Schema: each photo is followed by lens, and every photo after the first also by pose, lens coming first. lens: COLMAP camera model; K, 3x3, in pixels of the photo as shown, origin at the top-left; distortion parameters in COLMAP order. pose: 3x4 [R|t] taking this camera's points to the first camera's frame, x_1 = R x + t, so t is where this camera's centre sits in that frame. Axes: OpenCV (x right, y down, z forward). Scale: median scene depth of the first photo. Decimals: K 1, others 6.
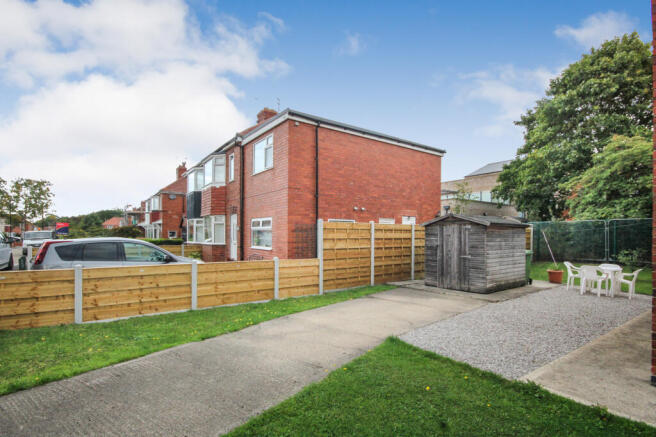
lens RADIAL K [[315.8, 0, 327.0], [0, 315.8, 235.8], [0, 0, 1]] dist [-0.001212, 0.001025]
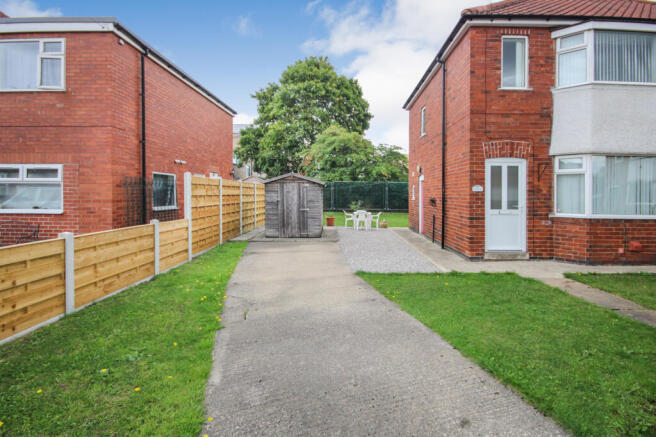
lens RADIAL K [[315.8, 0, 337.1], [0, 315.8, 192.7], [0, 0, 1]] dist [-0.001212, 0.001025]
pose [[0.585356, -0.000554, 0.810776, -0.426236], [-0.000594, 0.999999, 0.001112, 0.000448], [-0.810776, -0.001132, 0.585355, 0.156102]]
